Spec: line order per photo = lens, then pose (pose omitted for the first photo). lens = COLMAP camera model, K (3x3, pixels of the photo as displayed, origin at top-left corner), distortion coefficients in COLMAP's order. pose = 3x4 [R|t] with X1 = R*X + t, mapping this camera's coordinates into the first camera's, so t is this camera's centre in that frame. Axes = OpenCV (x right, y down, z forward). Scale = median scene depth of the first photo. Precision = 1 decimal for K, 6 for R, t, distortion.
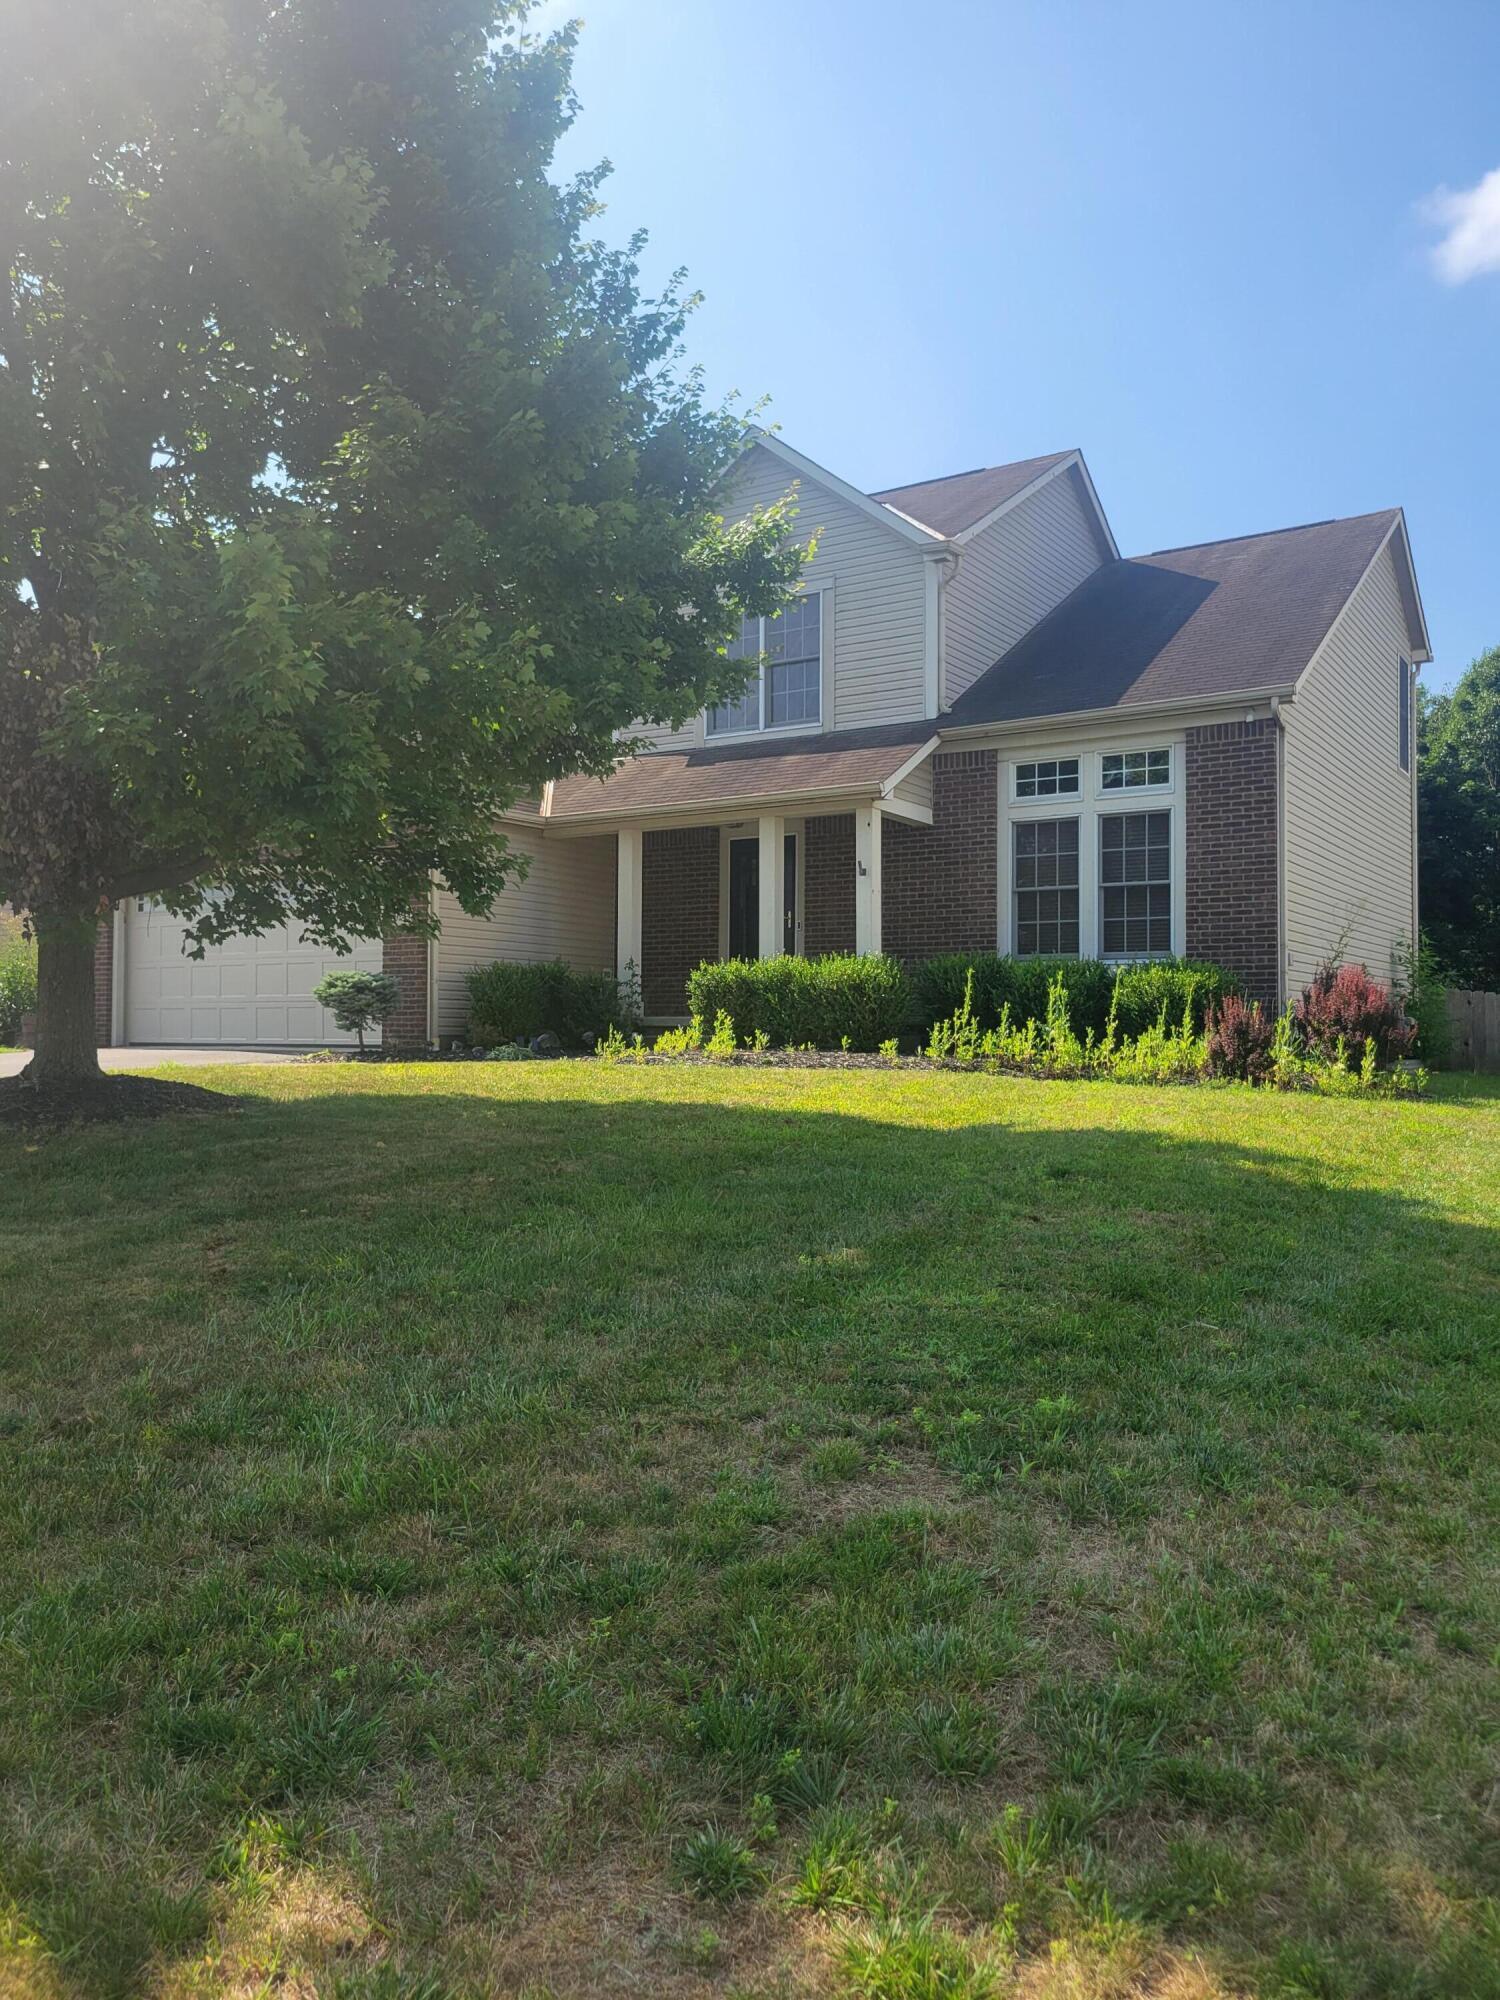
lens RADIAL K [[1478.8, 0, 750.0], [0, 1478.8, 1000.0], [0, 0, 1]] dist [0.058484, -0.037530]
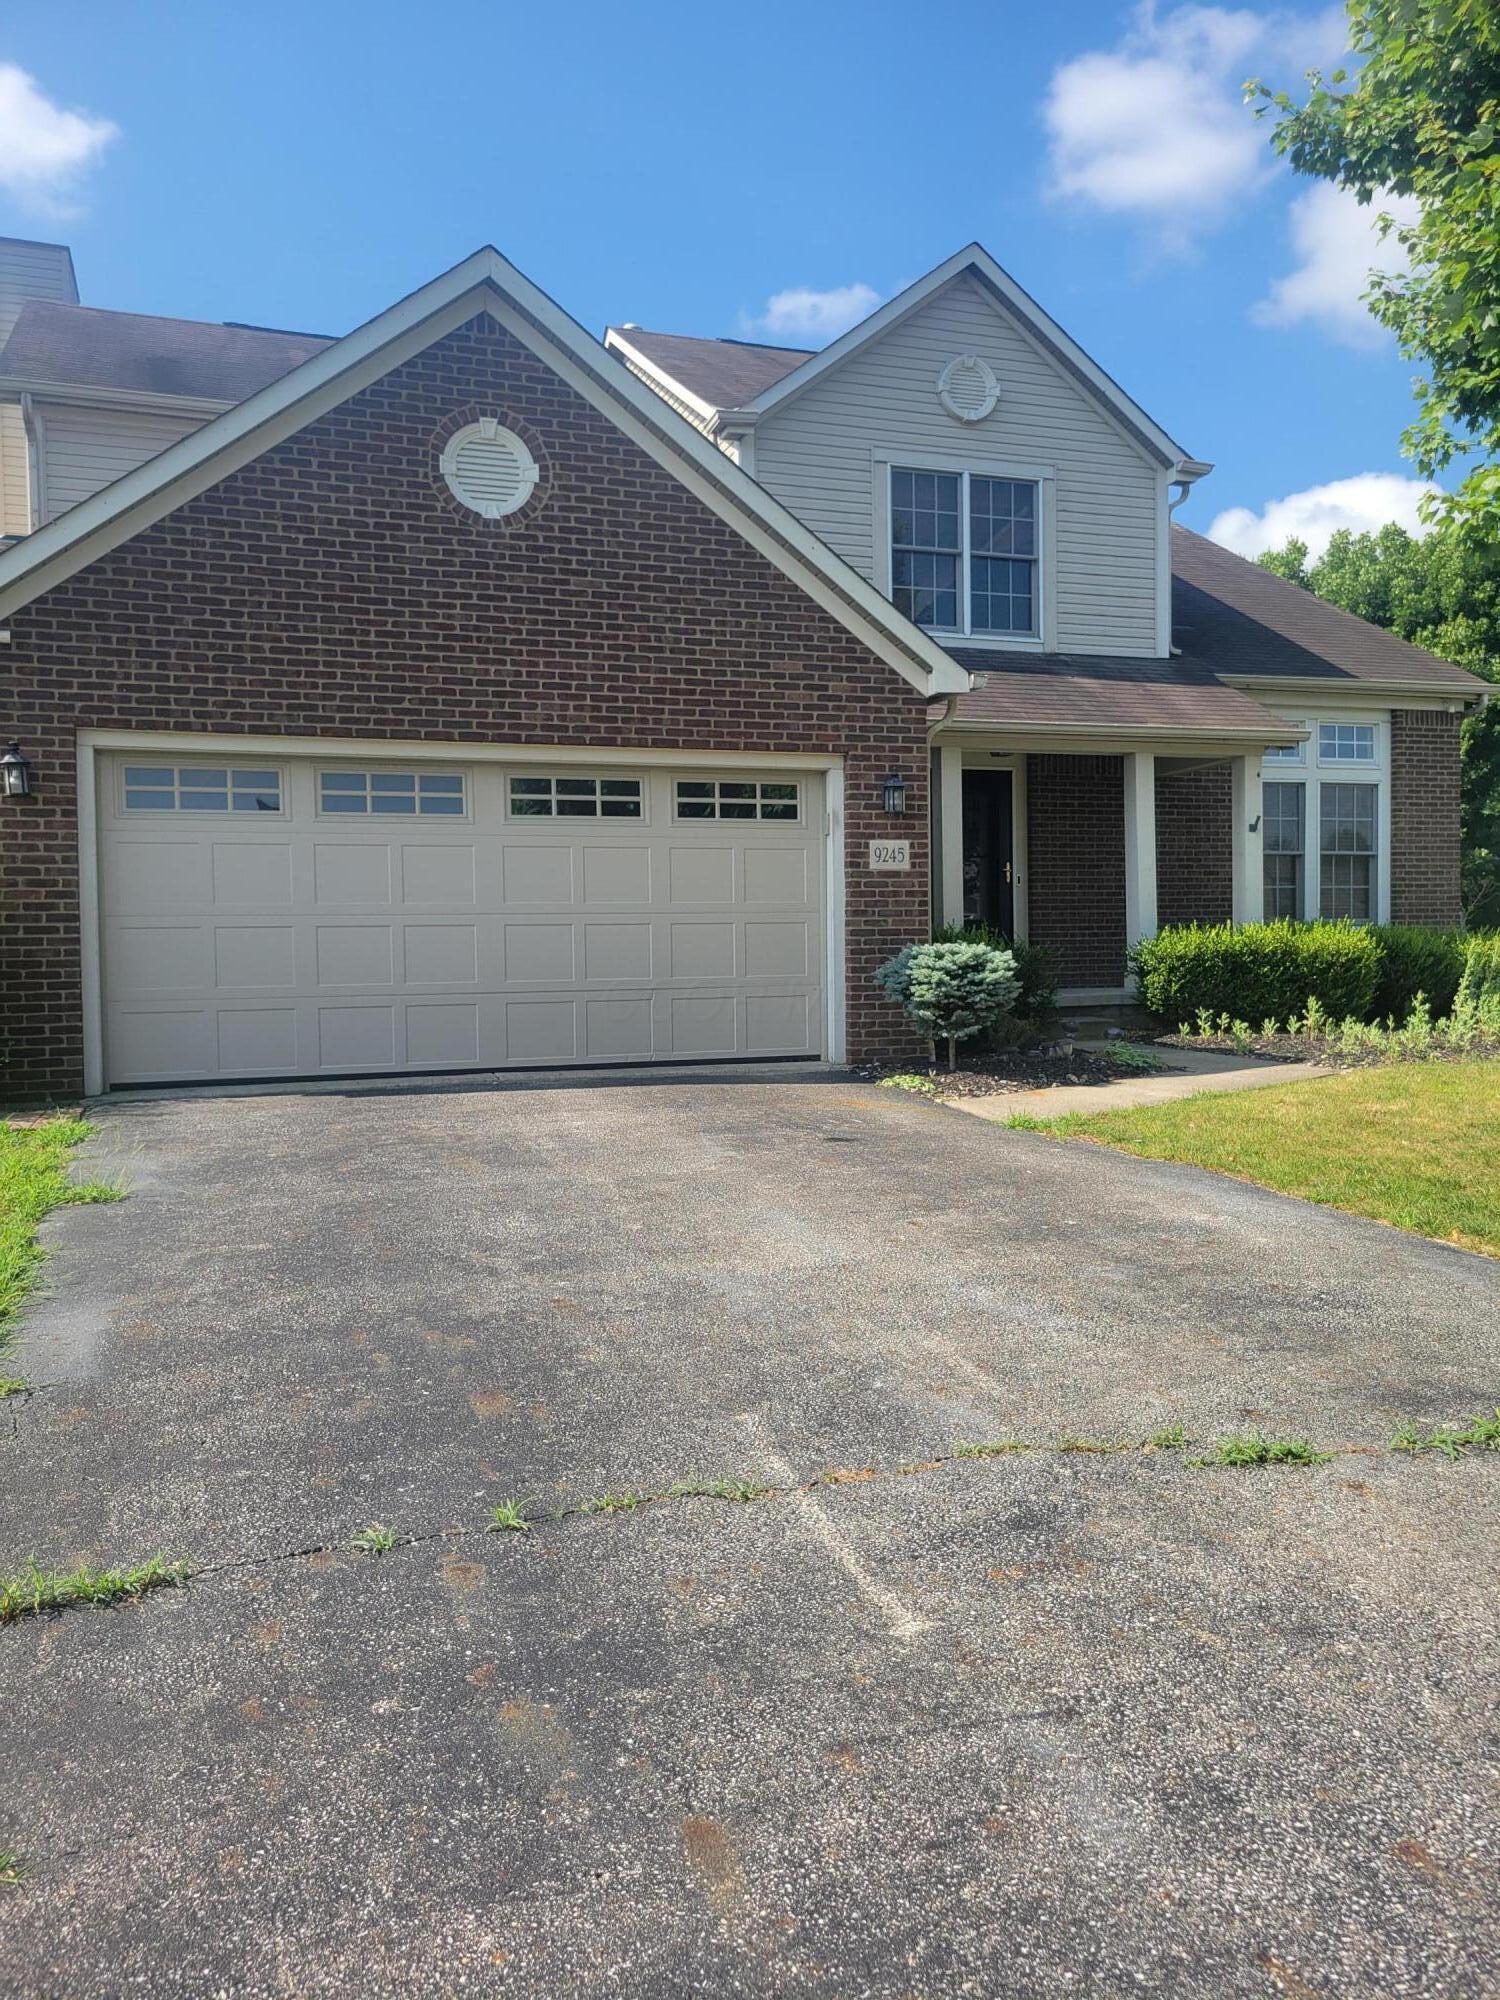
lens RADIAL K [[1478.8, 0, 750.0], [0, 1478.8, 1000.0], [0, 0, 1]] dist [0.058484, -0.037530]
pose [[0.617430, -0.034785, 0.785856, -0.824266], [0.001734, 0.999080, 0.042861, -0.019165], [-0.786624, -0.025101, 0.616922, 0.672623]]
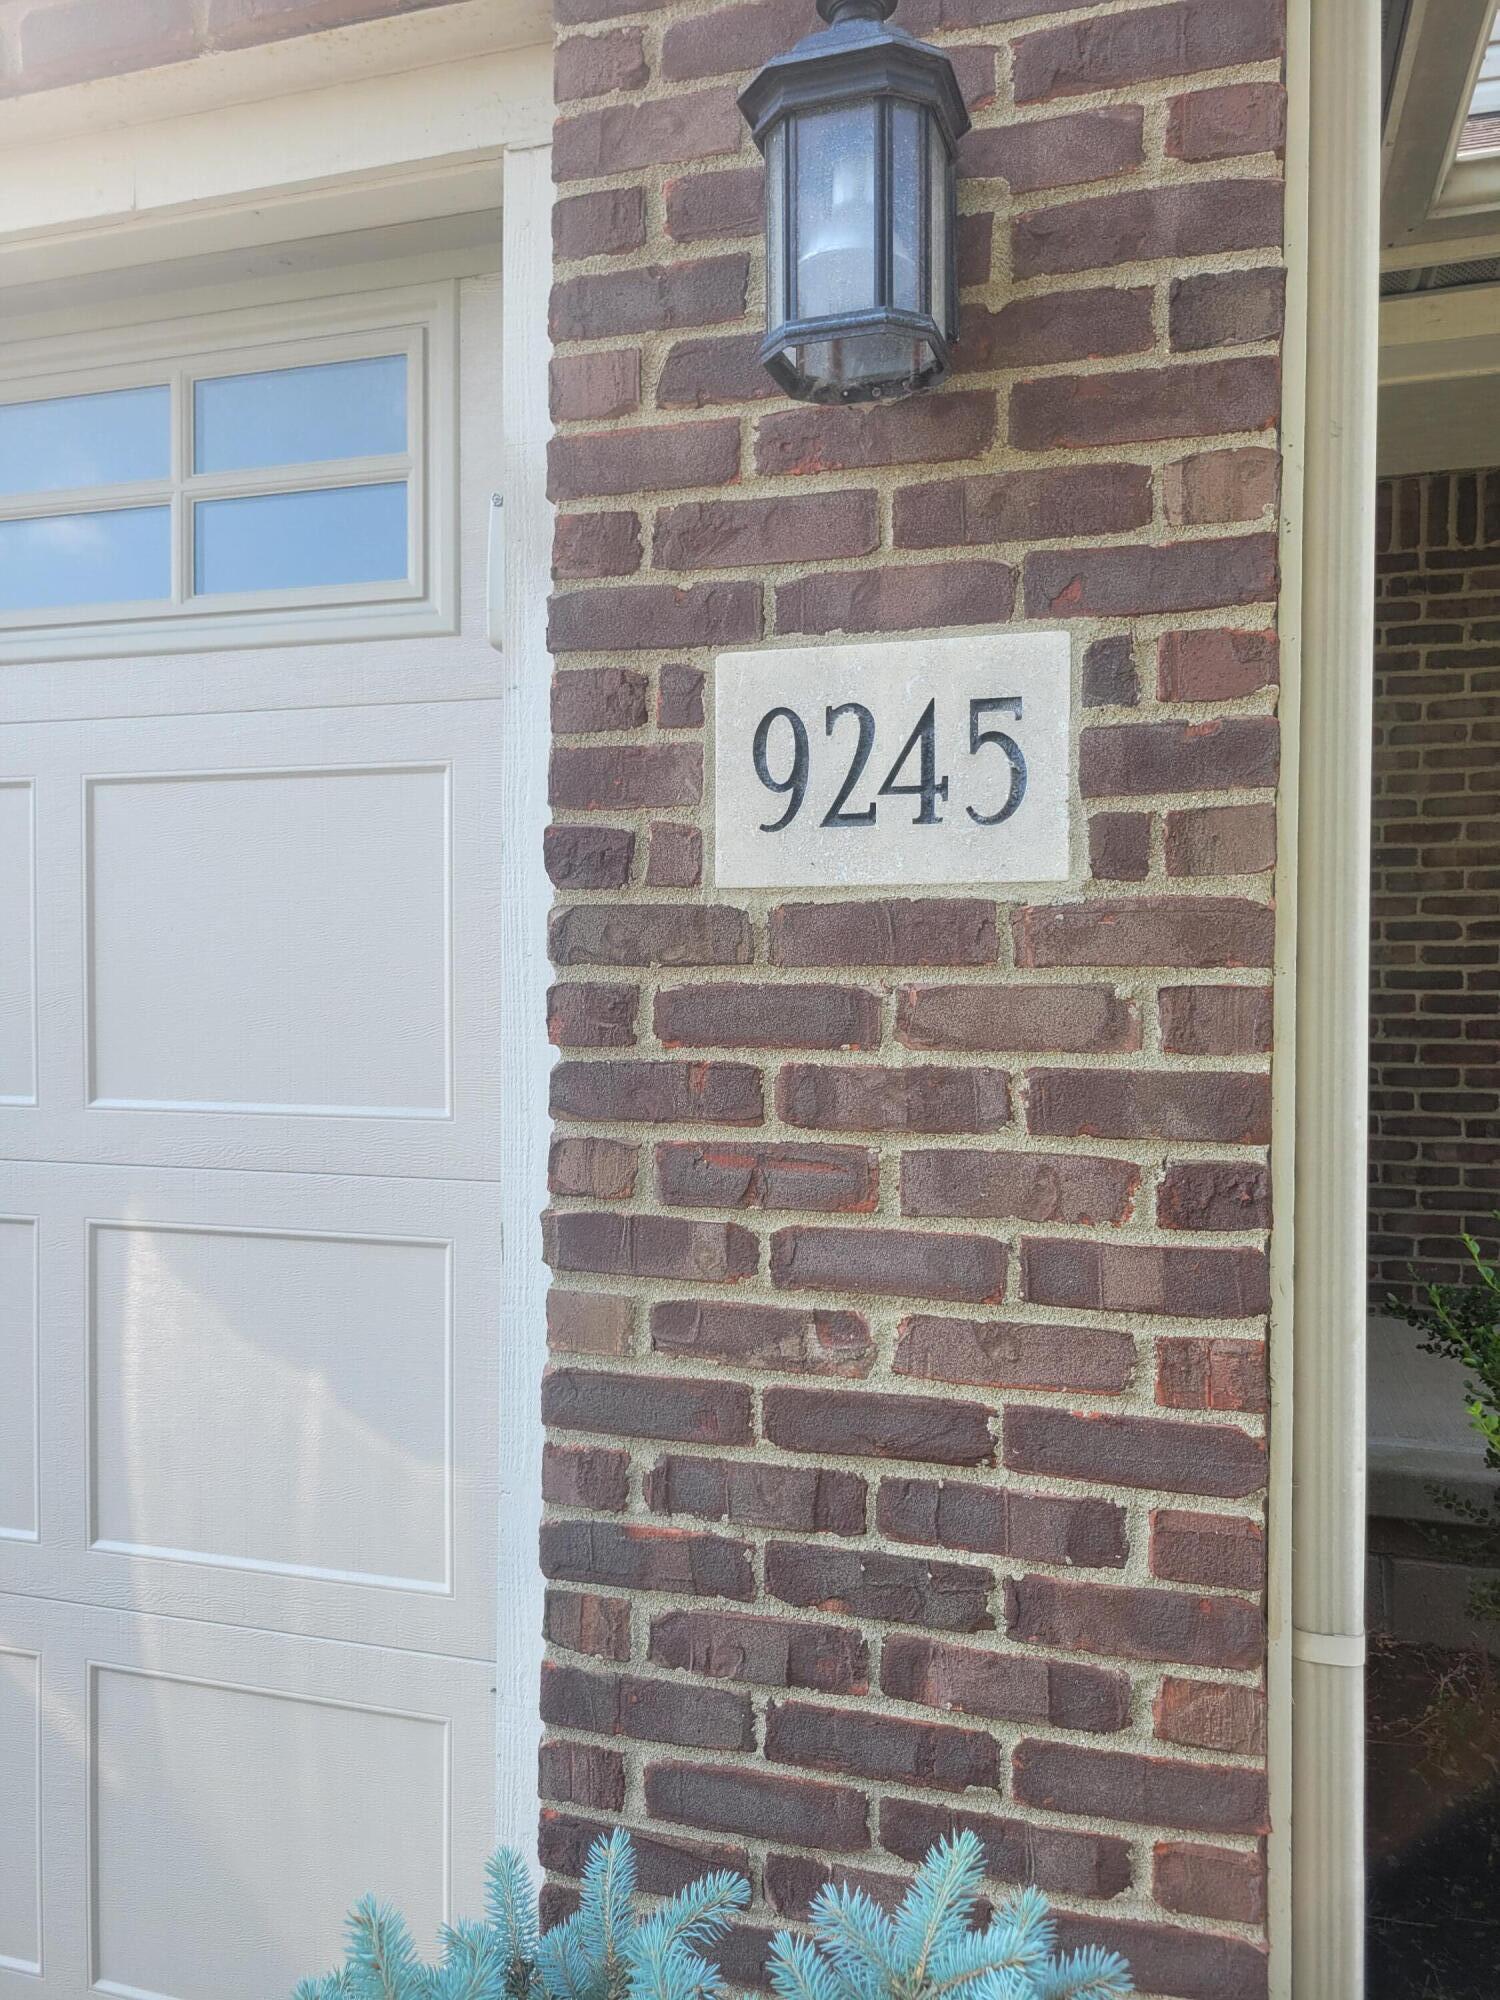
lens RADIAL K [[1478.8, 0, 750.0], [0, 1478.8, 1000.0], [0, 0, 1]] dist [0.058484, -0.037530]
pose [[0.963050, -0.005156, 0.269274, -0.326509], [-0.005745, 0.999196, 0.039680, -0.044551], [-0.269262, -0.039761, 0.962246, 0.941681]]
